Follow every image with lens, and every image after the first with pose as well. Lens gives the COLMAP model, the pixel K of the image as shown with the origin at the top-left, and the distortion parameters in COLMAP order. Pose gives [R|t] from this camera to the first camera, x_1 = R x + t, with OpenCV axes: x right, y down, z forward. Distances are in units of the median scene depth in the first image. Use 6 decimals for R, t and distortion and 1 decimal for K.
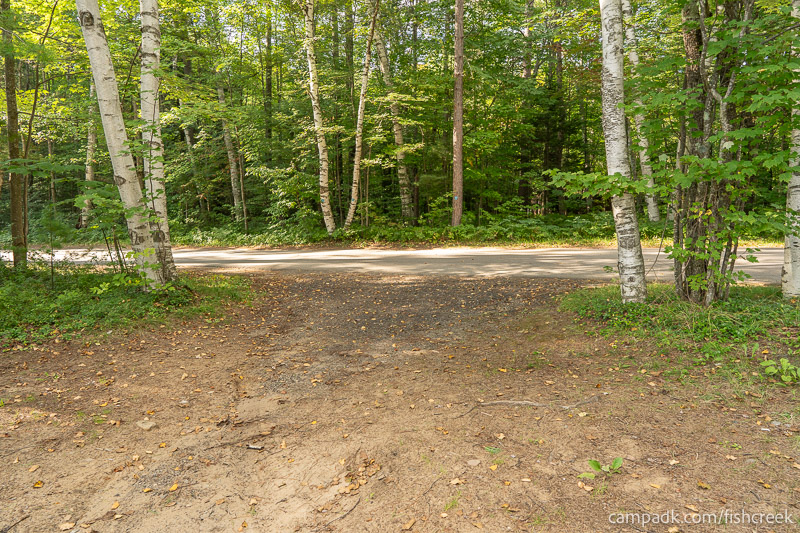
lens RADIAL K [[534.2, 0, 400.0], [0, 534.2, 266.5], [0, 0, 1]] dist [-0.004844, 0.005802]
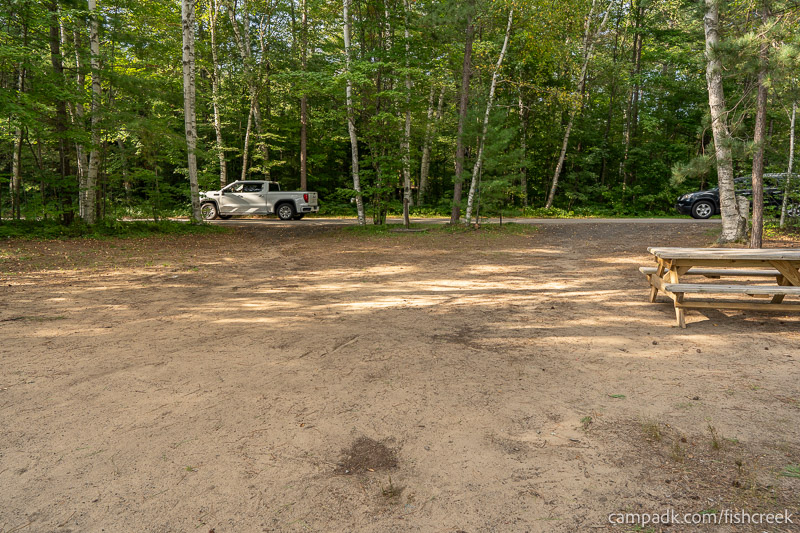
lens RADIAL K [[534.2, 0, 400.0], [0, 534.2, 266.5], [0, 0, 1]] dist [-0.004844, 0.005802]
pose [[0.951830, -0.011744, 0.306401, -0.135870], [0.004880, 0.999720, 0.023159, 0.084173], [-0.306587, -0.020548, 0.951621, -0.807673]]
